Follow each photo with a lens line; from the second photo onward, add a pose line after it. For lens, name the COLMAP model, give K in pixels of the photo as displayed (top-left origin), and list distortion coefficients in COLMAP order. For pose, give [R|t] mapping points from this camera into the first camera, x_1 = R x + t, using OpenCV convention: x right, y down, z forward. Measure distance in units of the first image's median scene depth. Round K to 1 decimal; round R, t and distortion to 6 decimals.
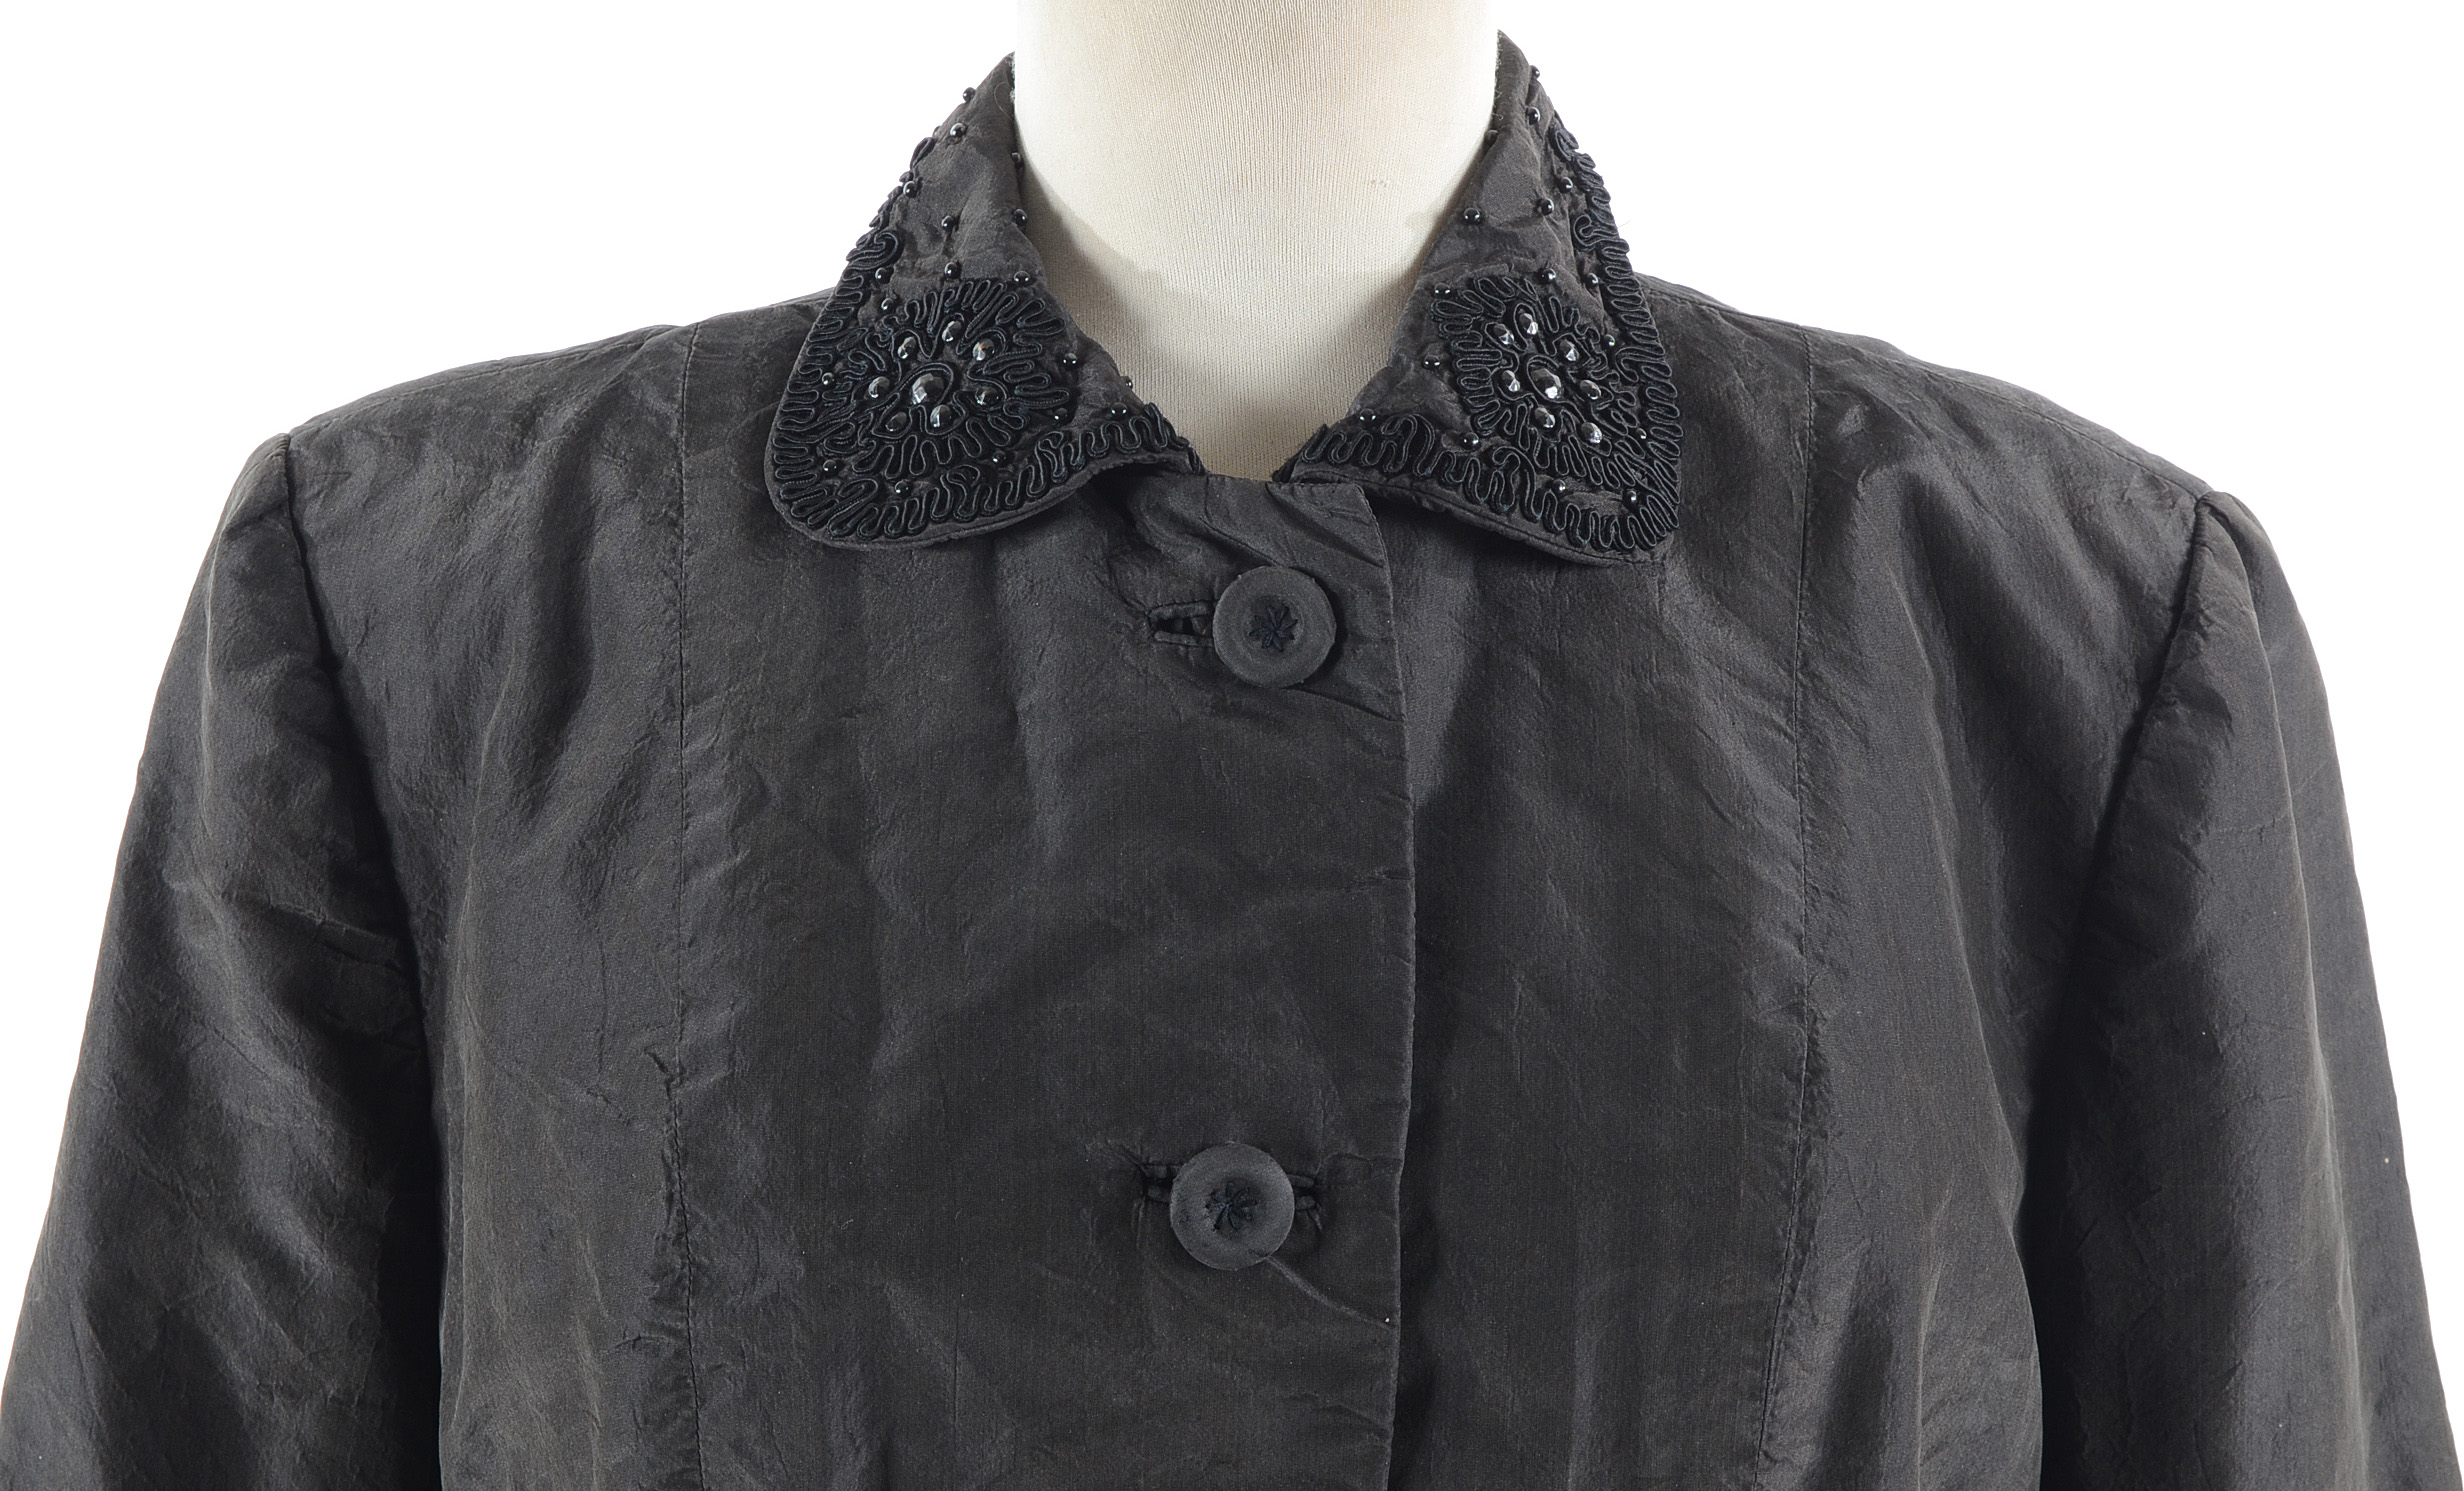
lens RADIAL K [[4374.7, 0, 1213.9], [0, 4374.7, 746.6], [0, 0, 1]] dist [0.036483, 0.000000]
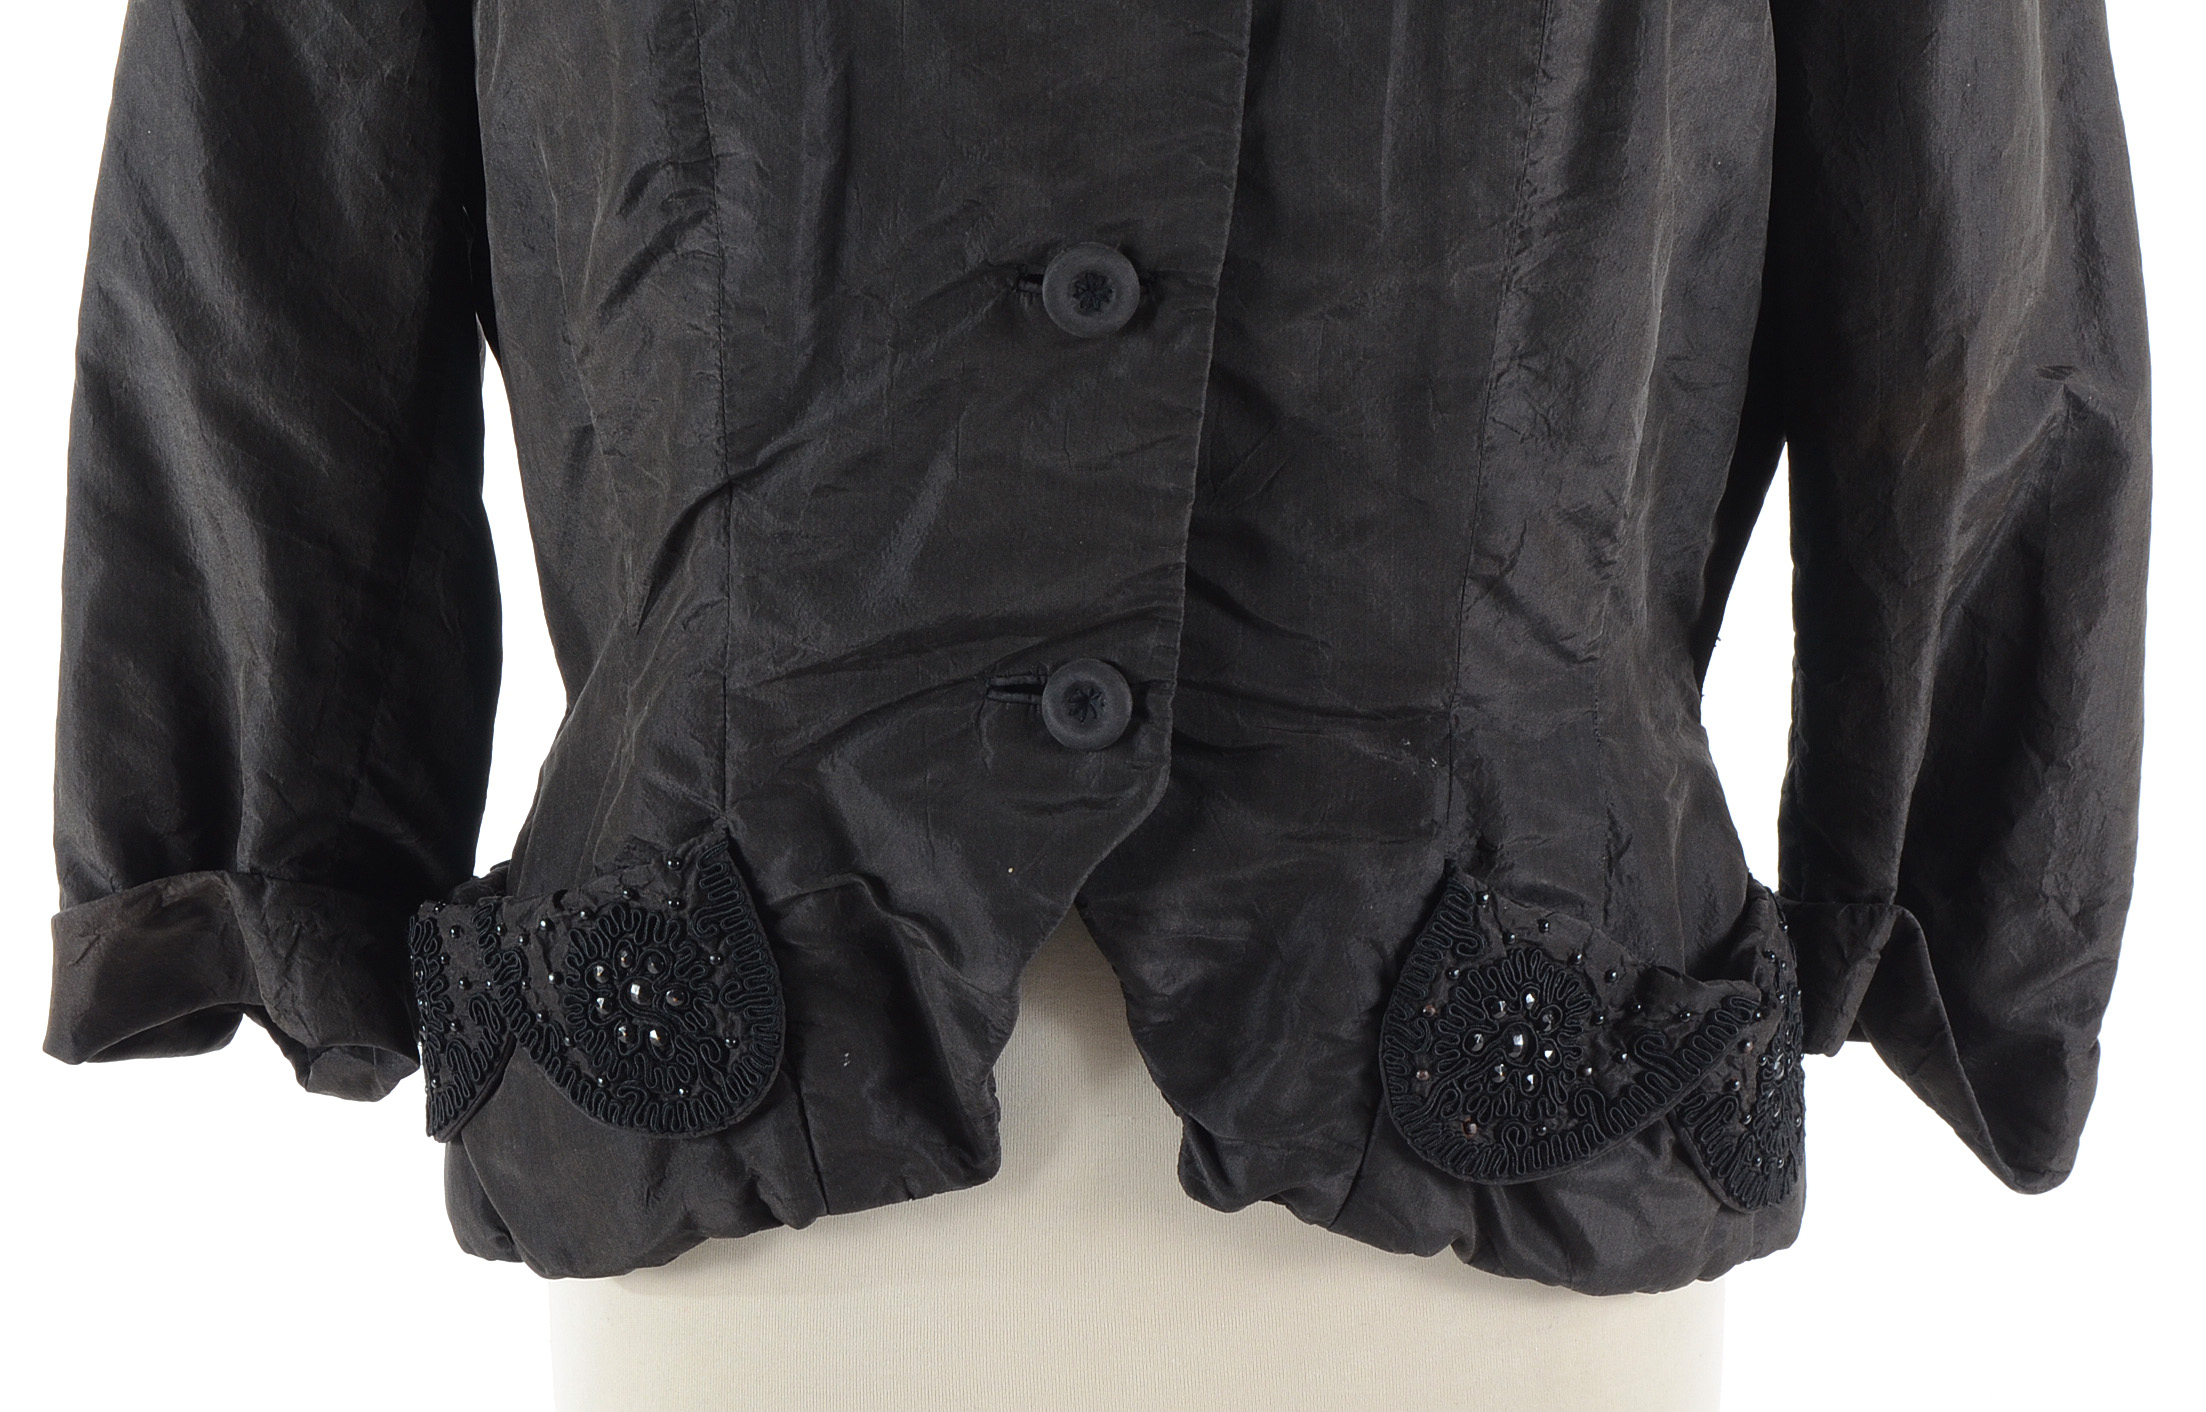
lens RADIAL K [[4801.6, 0, 1101.5], [0, 4801.6, 714.8], [0, 0, 1]] dist [0.080752, 0.000000]
pose [[0.999969, -0.006272, 0.004684, -0.008863], [0.005485, 0.988281, 0.152547, 0.126152], [-0.005586, -0.152516, 0.988285, -0.381122]]
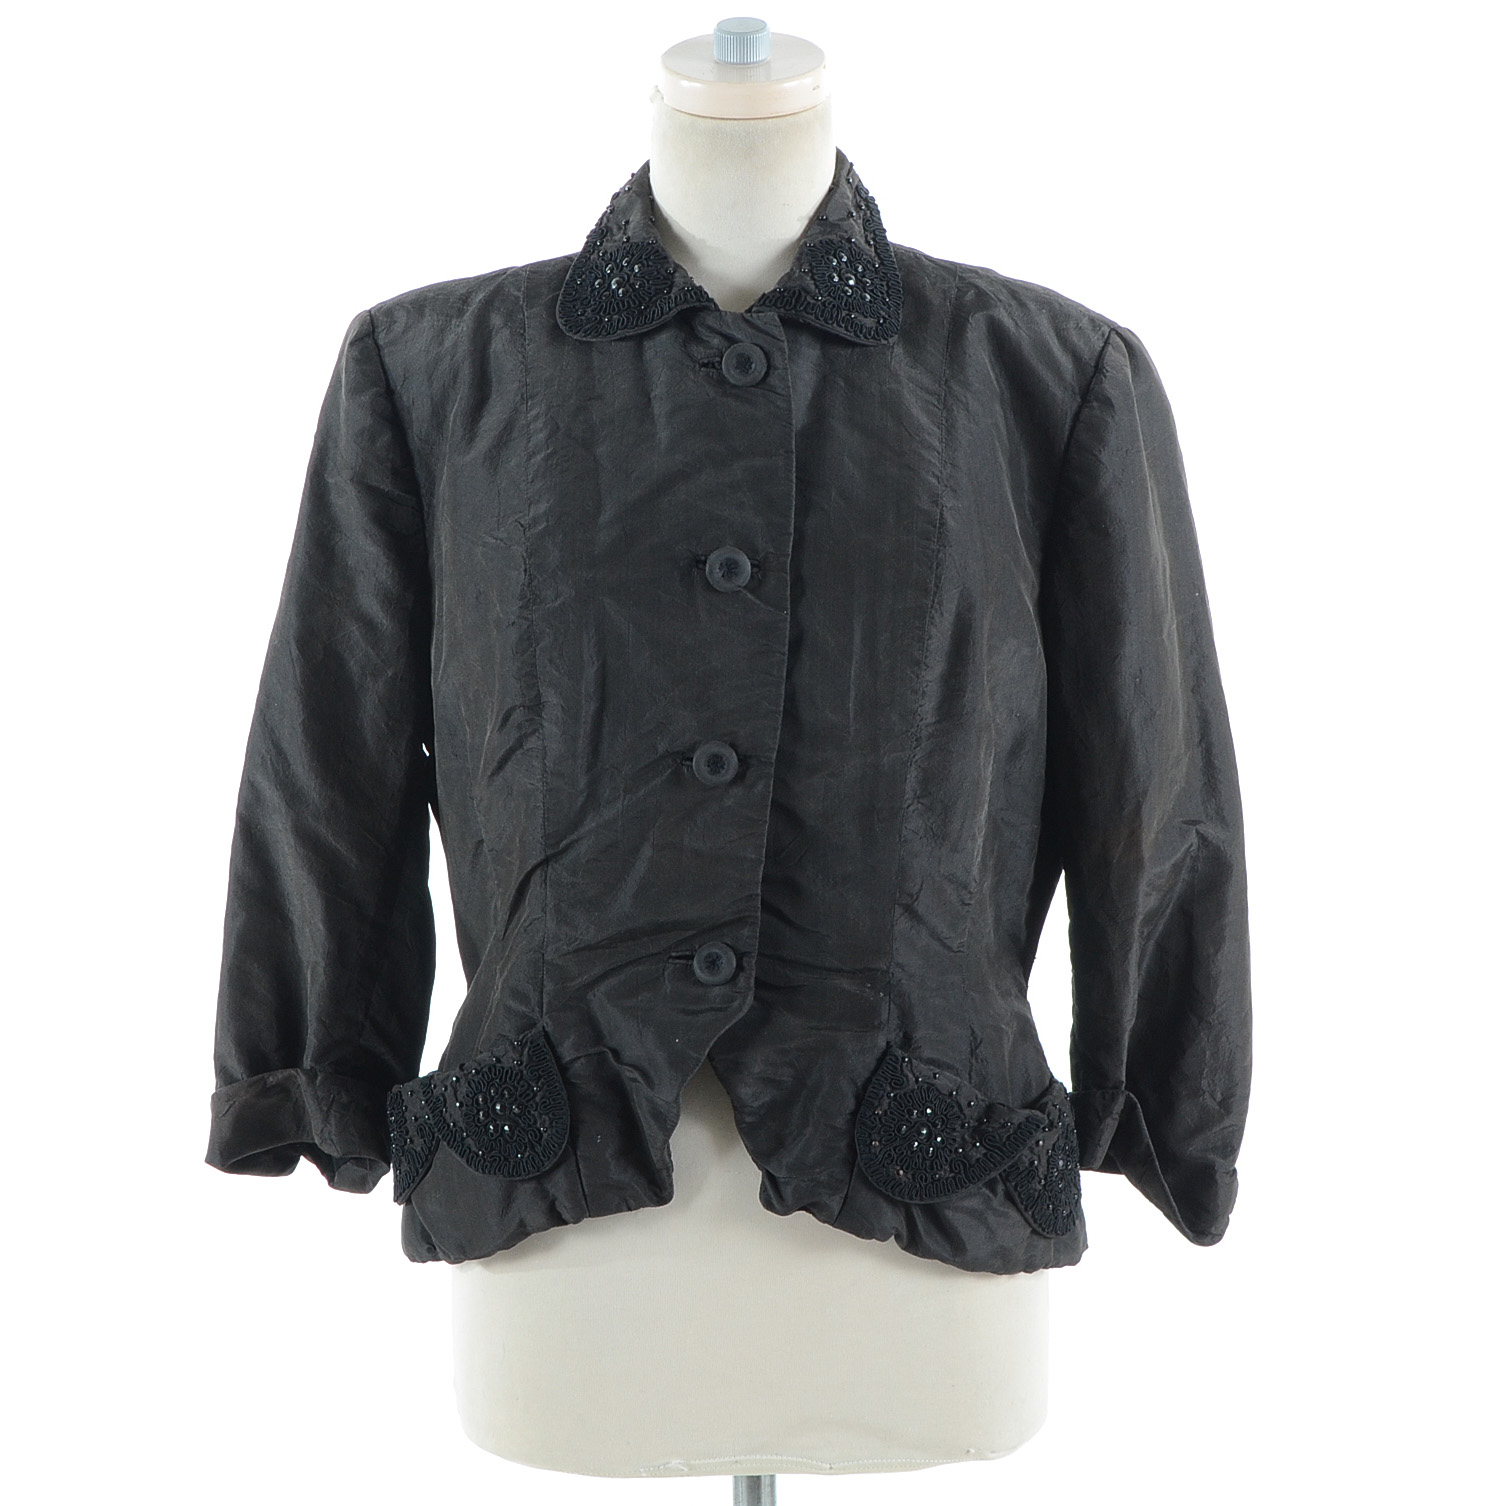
lens RADIAL K [[3938.9, 0, 760.3], [0, 3938.9, 750.2], [0, 0, 1]] dist [0.113223, 0.000000]
pose [[0.999597, -0.004774, -0.027999, 0.087694], [0.004022, 0.999631, -0.026847, 0.268066], [0.028117, 0.026723, 0.999247, -1.394085]]
